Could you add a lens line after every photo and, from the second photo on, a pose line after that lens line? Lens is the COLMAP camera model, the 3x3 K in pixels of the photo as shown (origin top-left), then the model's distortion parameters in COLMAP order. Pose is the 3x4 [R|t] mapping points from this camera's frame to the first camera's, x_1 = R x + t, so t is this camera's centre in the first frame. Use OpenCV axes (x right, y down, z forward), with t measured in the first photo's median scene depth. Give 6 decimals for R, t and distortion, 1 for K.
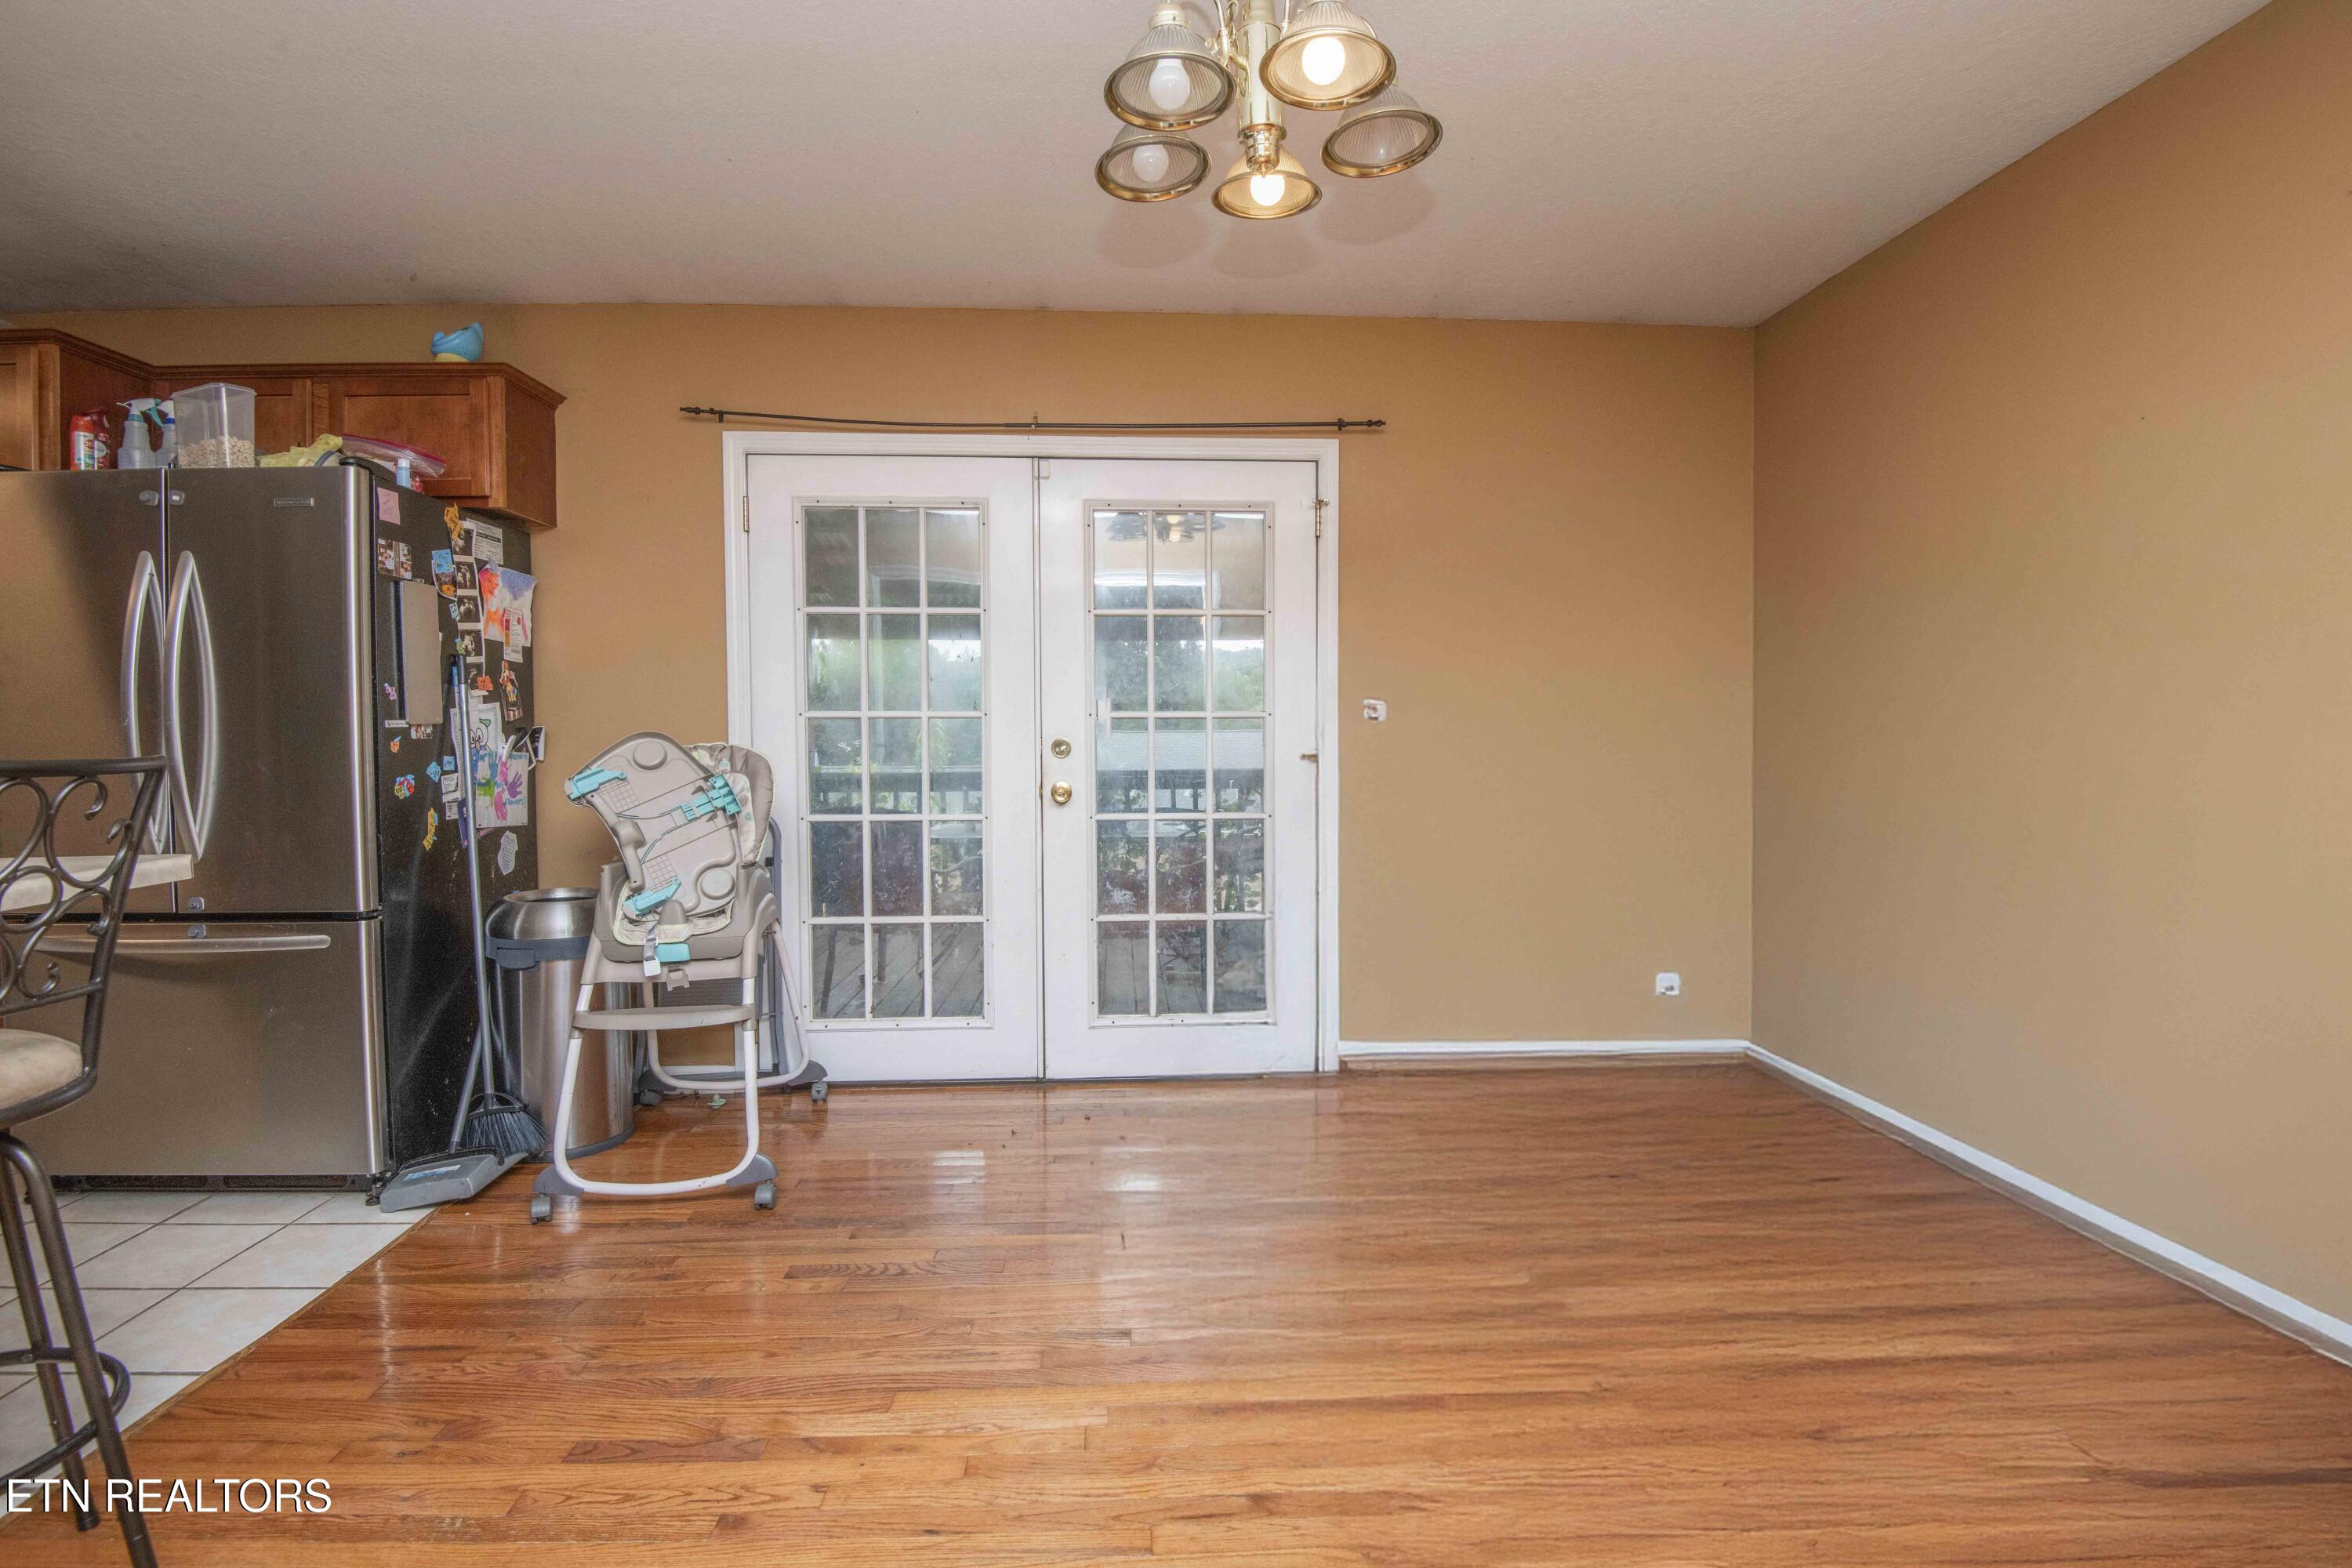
lens RADIAL K [[1093.1, 0, 1169.8], [0, 1093.1, 781.1], [0, 0, 1]] dist [-0.041290, -0.001521]
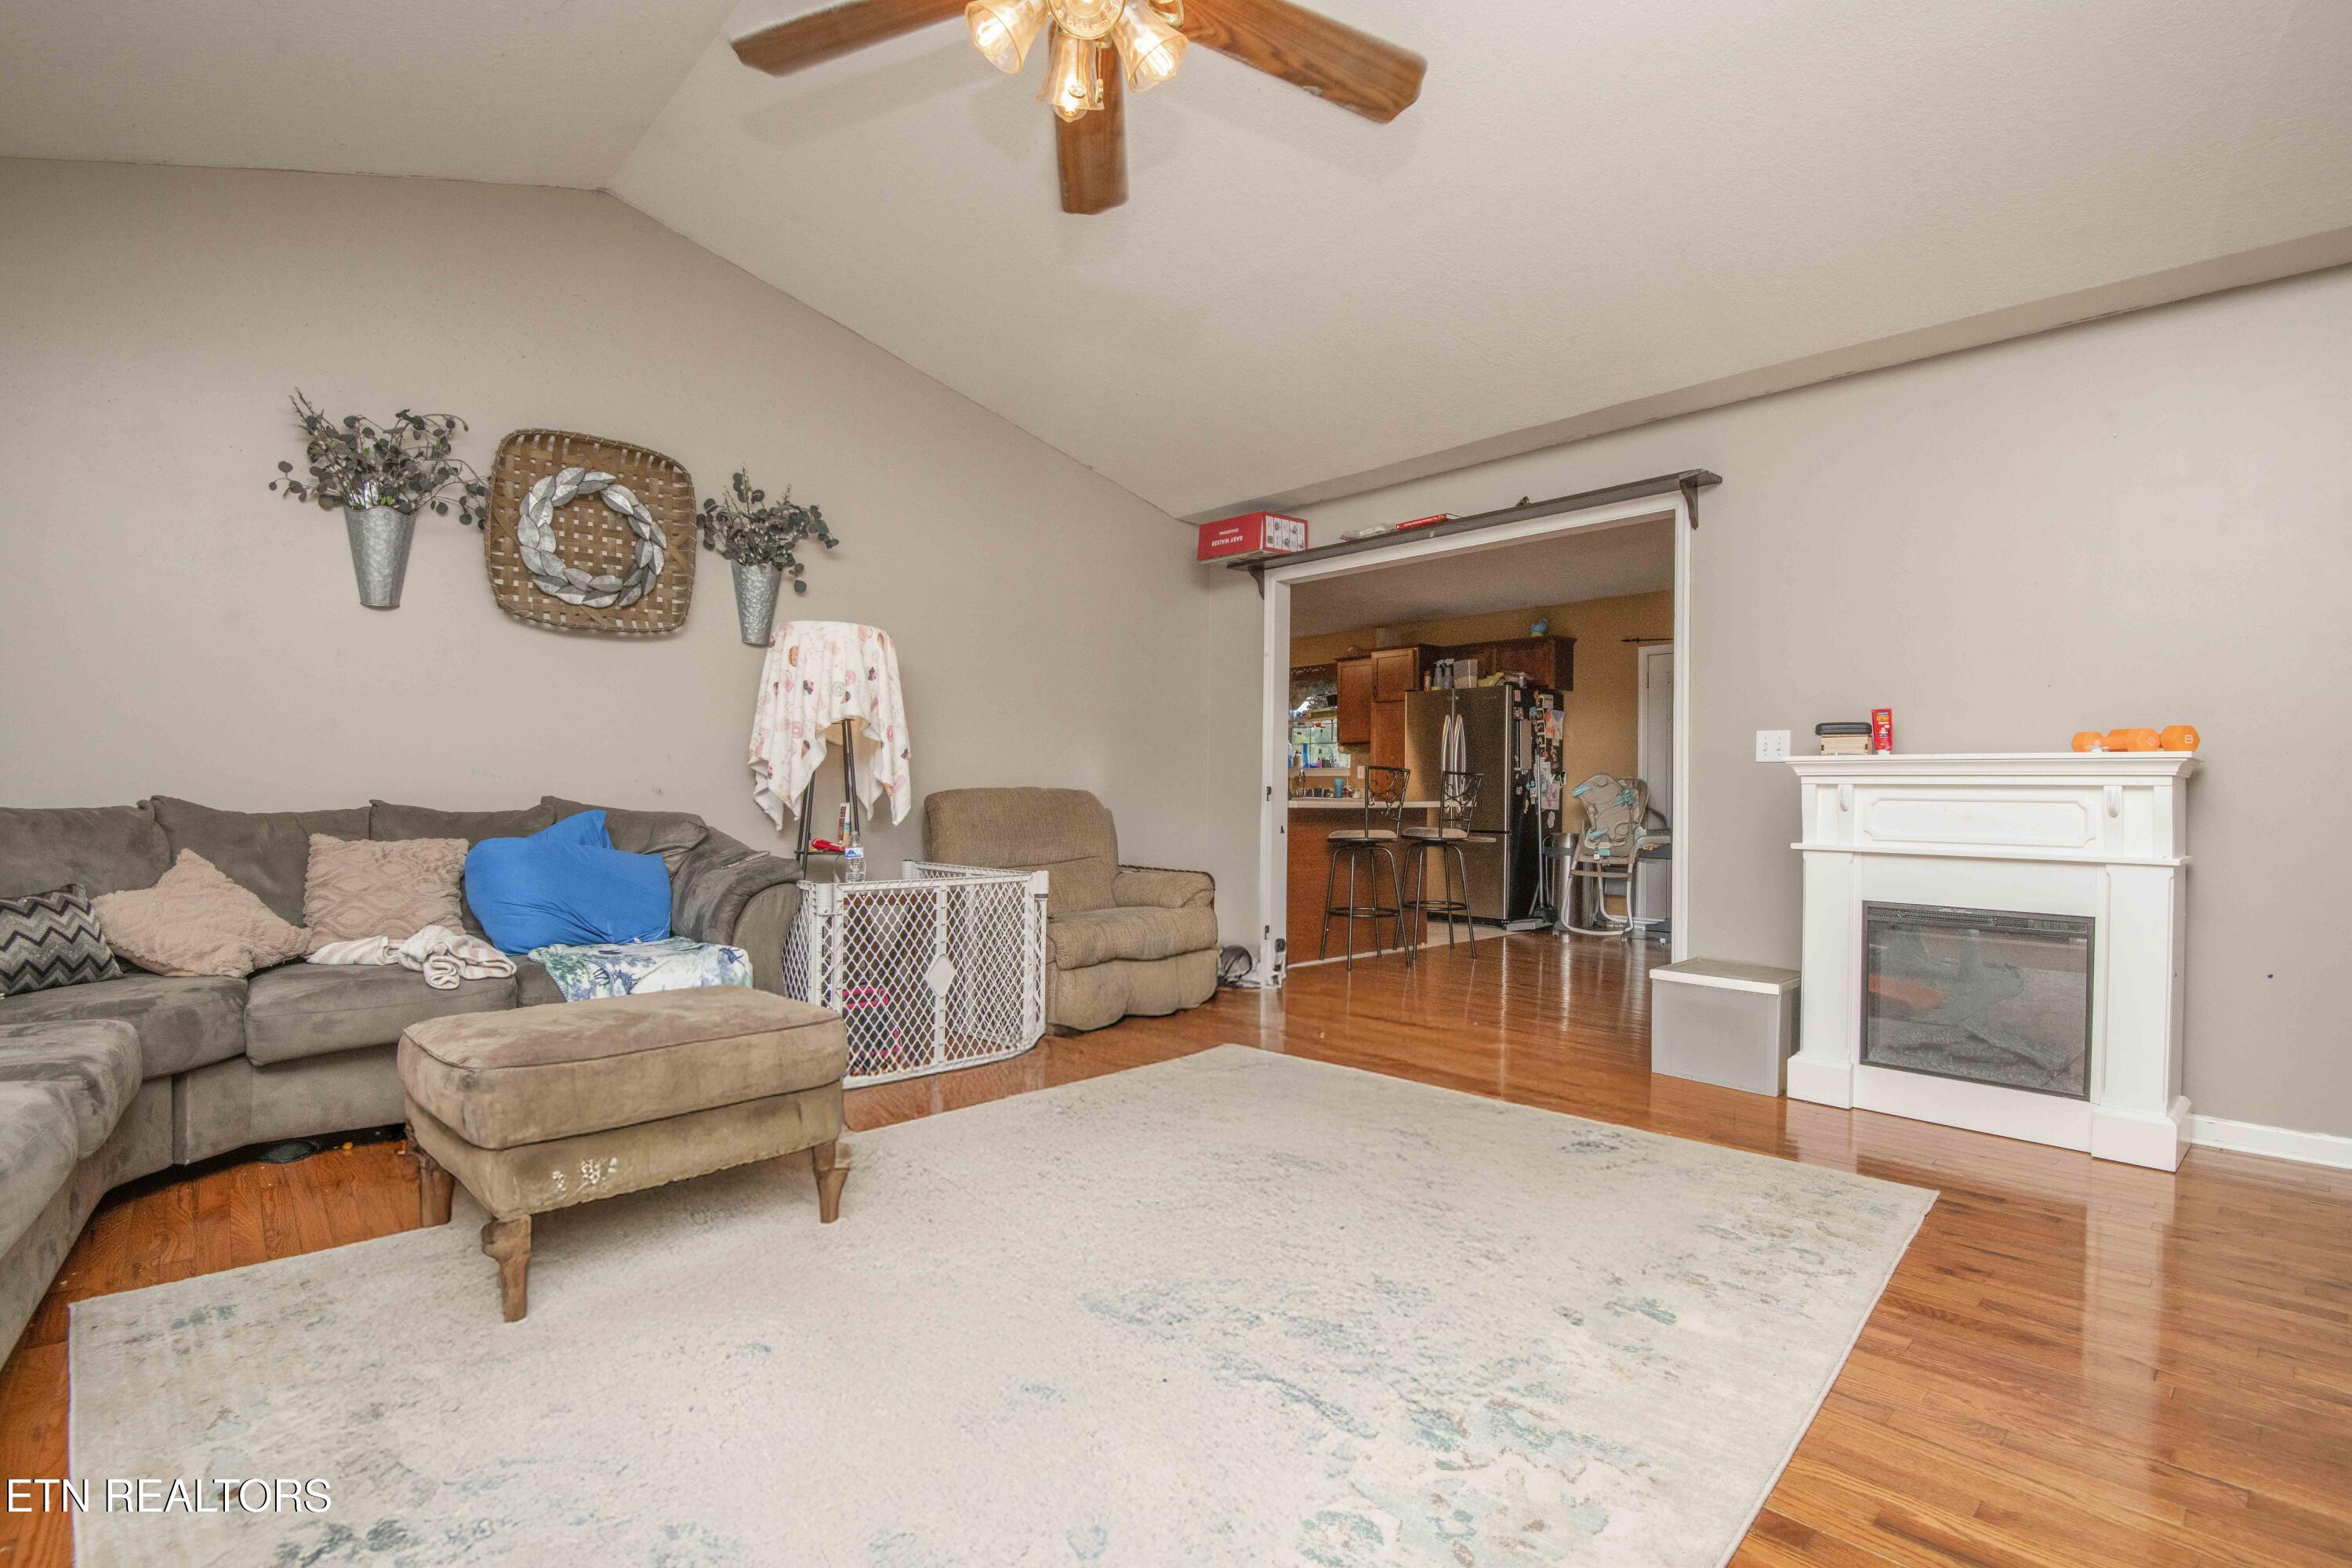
lens RADIAL K [[1093.1, 0, 1174.5], [0, 1093.1, 786.8], [0, 0, 1]] dist [-0.041290, -0.001521]
pose [[0.628375, 0.007632, -0.777874, 0.956878], [-0.042060, 0.998823, -0.024176, 0.100893], [0.776773, 0.047909, 0.627956, -1.522384]]
